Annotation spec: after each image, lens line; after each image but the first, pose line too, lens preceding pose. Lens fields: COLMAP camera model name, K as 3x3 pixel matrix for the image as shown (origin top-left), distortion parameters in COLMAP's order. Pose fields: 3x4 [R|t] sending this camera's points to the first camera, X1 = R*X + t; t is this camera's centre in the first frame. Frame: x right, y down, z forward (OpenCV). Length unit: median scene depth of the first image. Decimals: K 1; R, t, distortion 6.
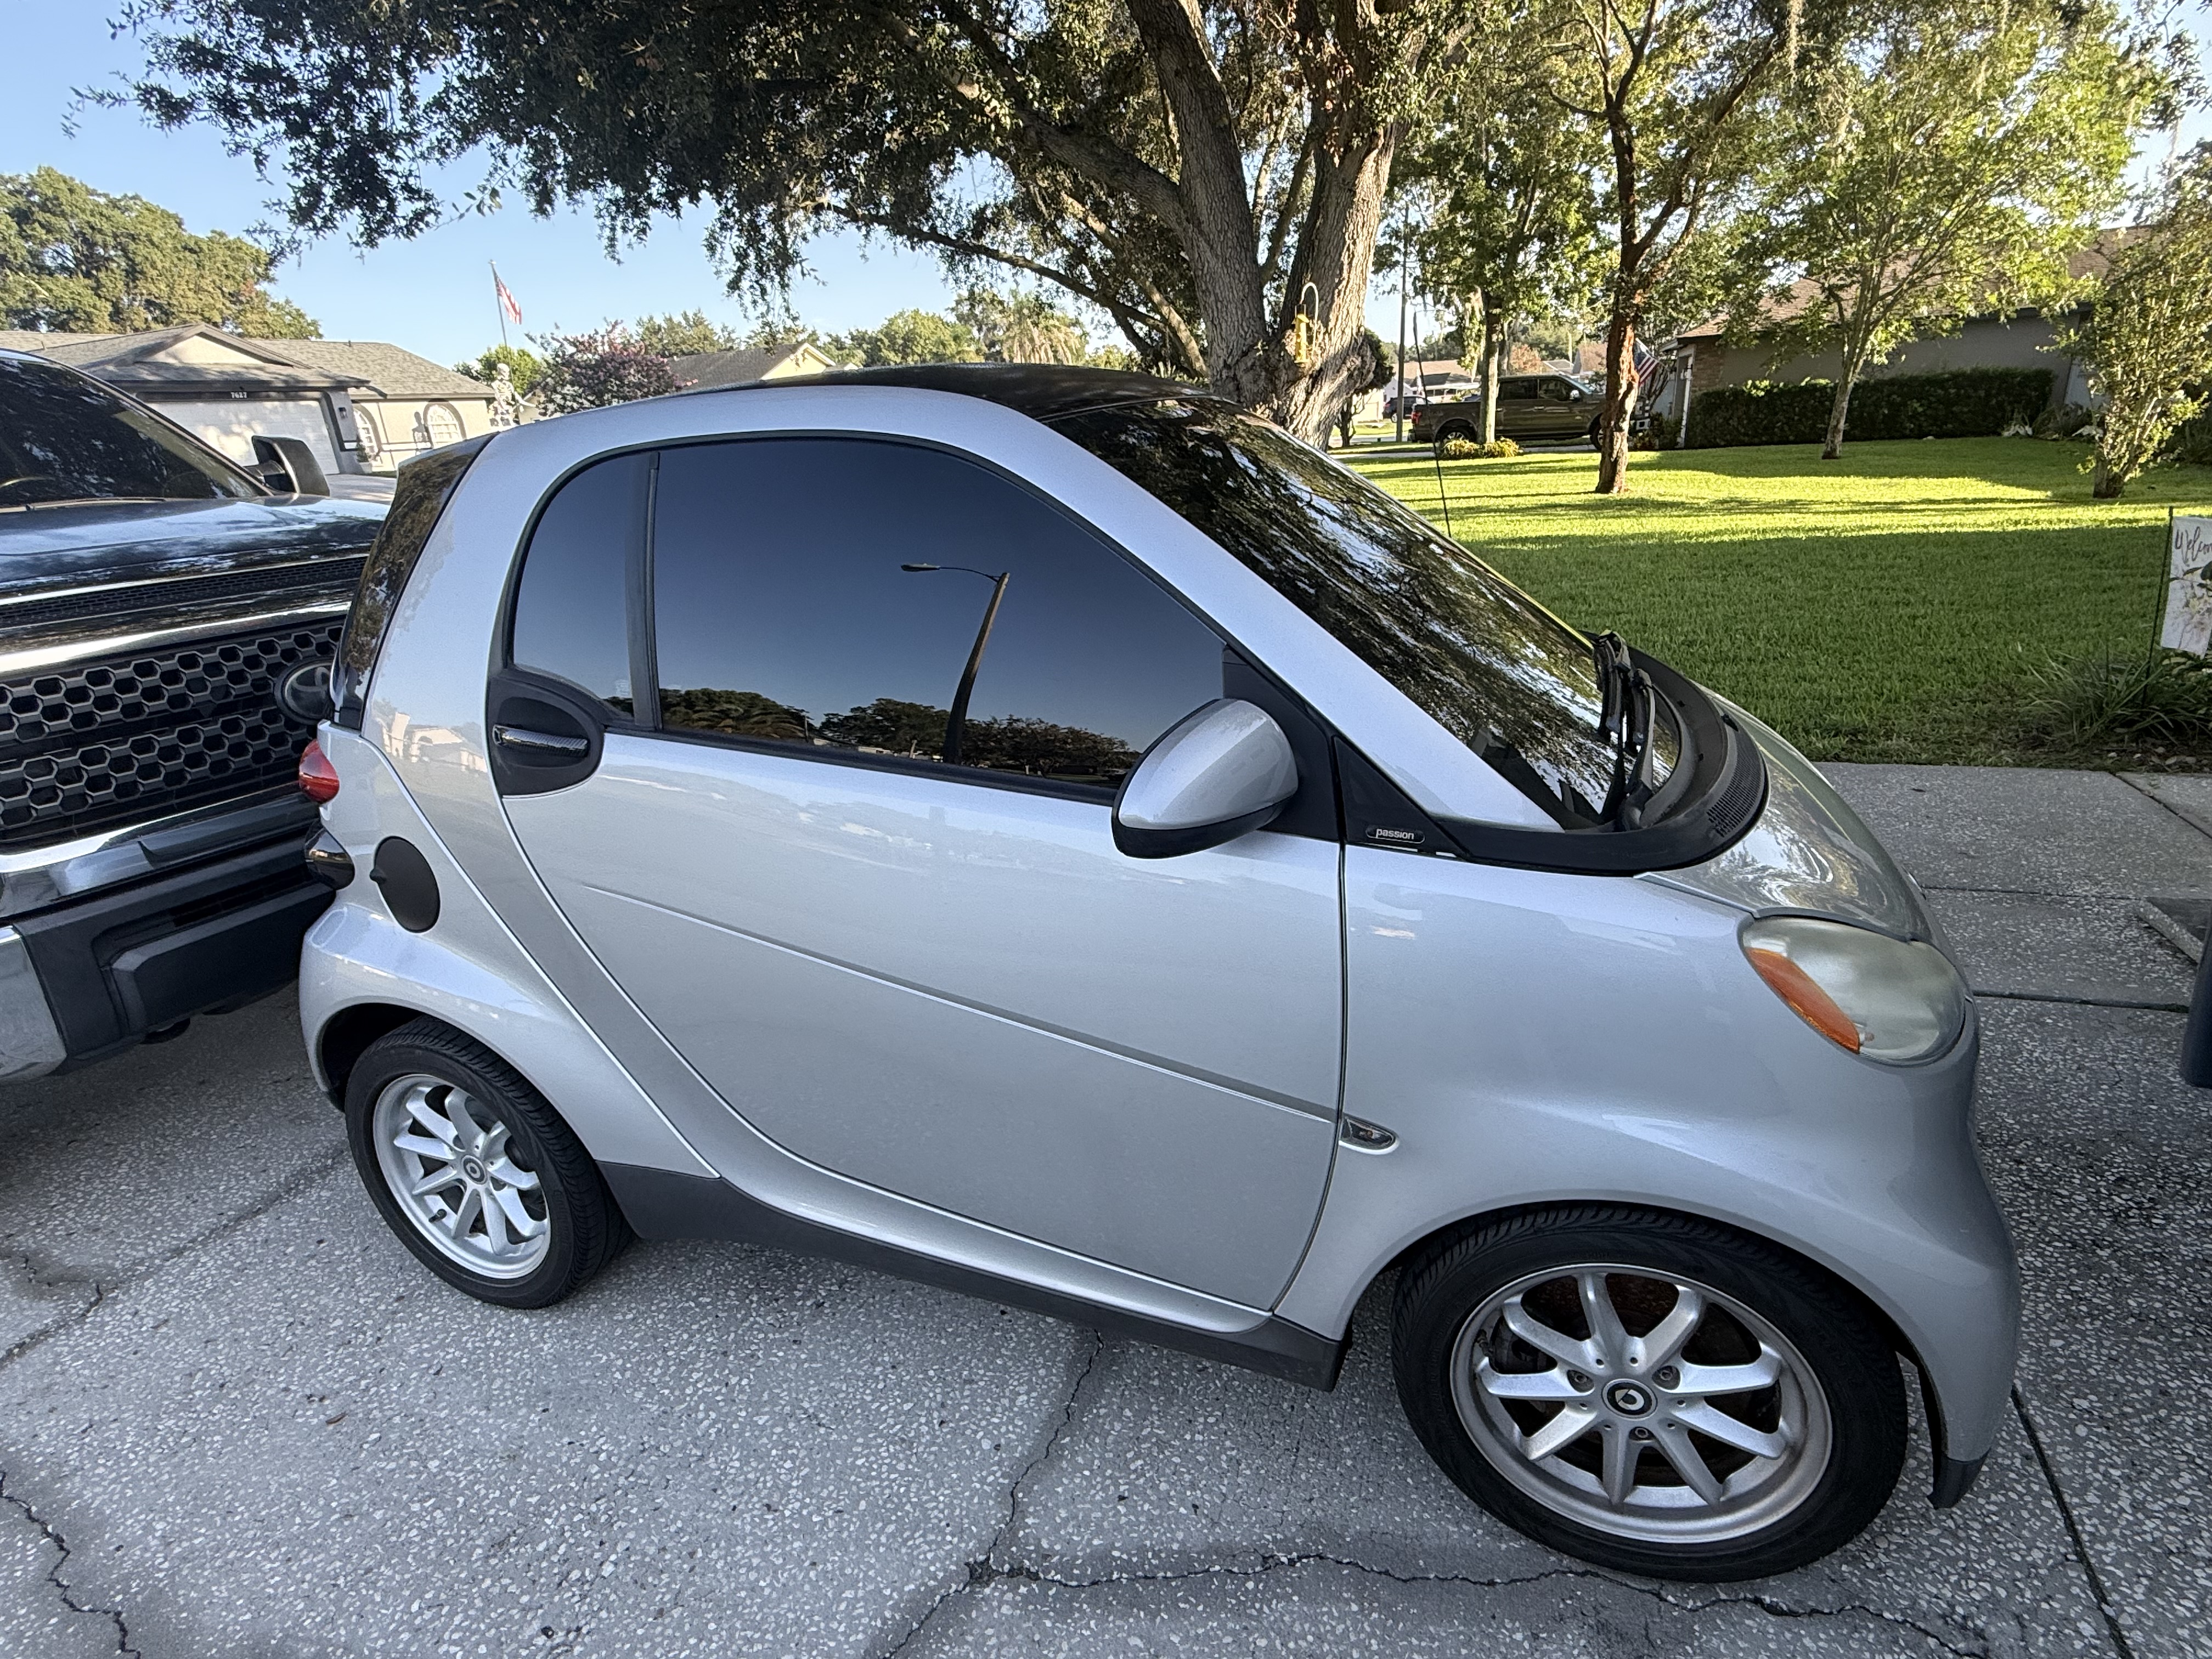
lens RADIAL K [[1138.7, 0, 1102.5], [0, 1138.7, 830.2], [0, 0, 1]] dist [0.000952, -0.000330]
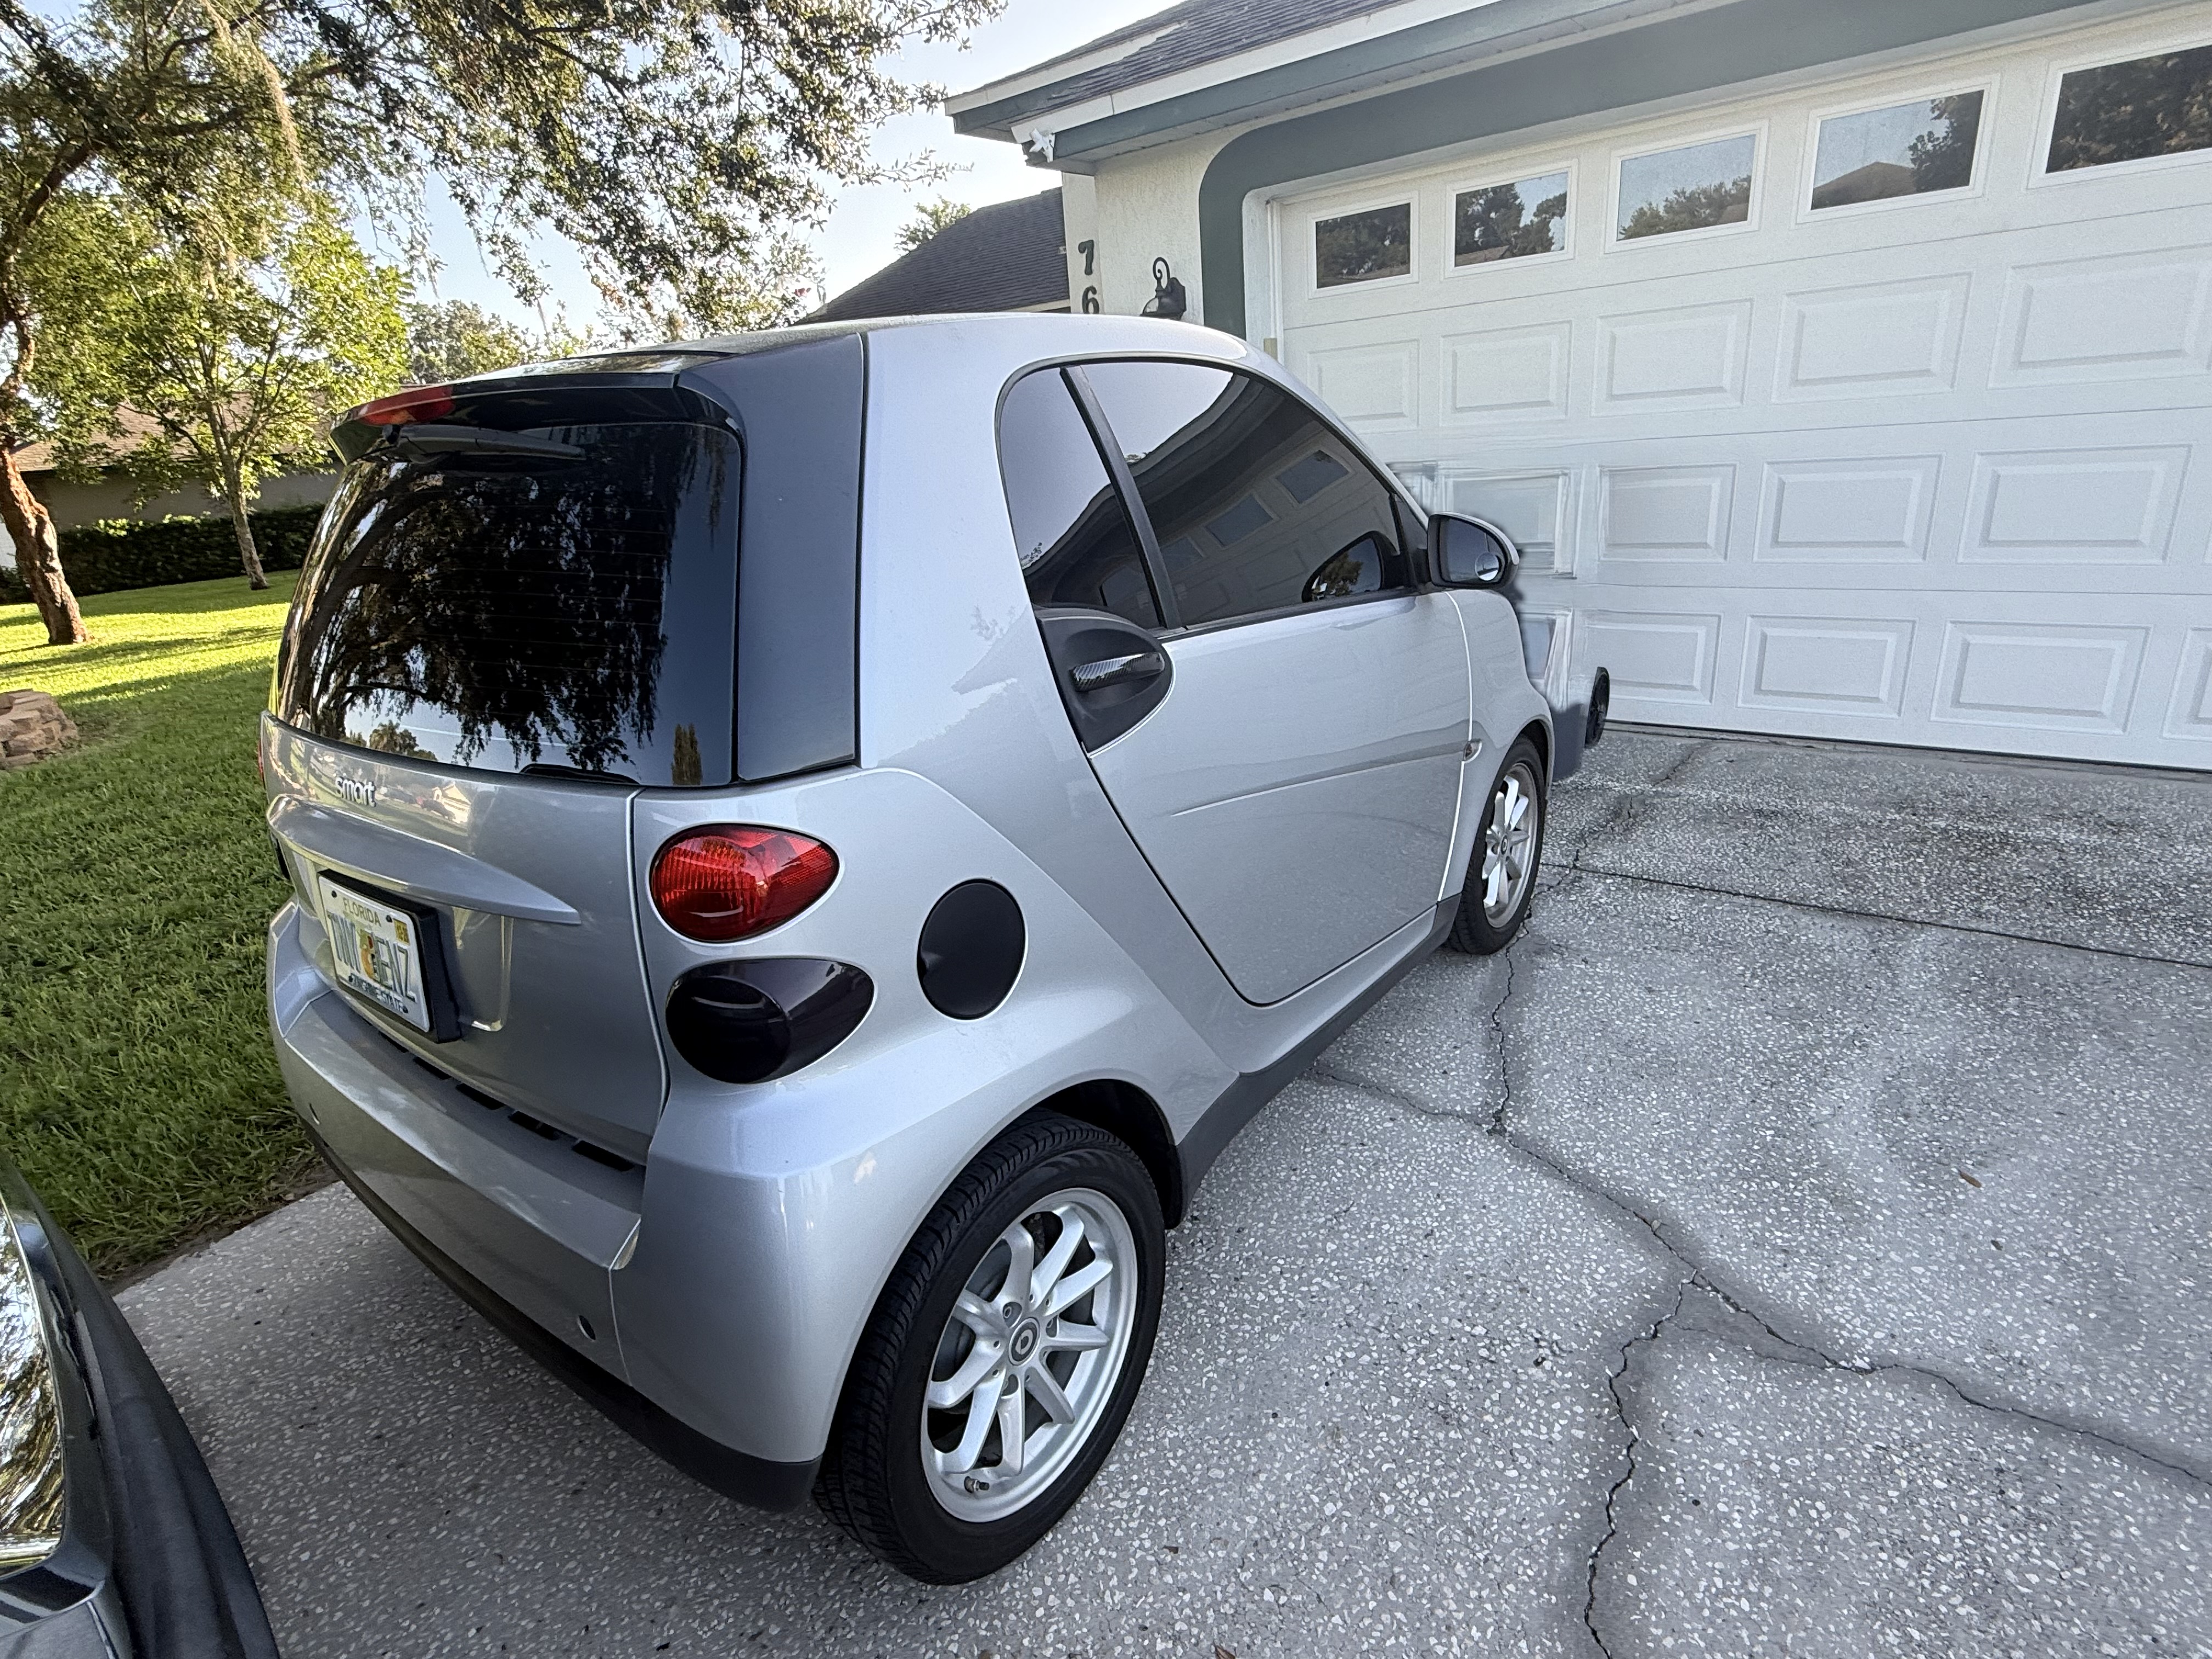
lens RADIAL K [[1138.7, 0, 1108.2], [0, 1138.7, 832.4], [0, 0, 1]] dist [0.000952, -0.000330]
pose [[0.284100, -0.282810, 0.916136, -0.347653], [0.387960, 0.907700, 0.159896, -0.027390], [-0.876798, 0.309998, 0.367596, 0.185618]]
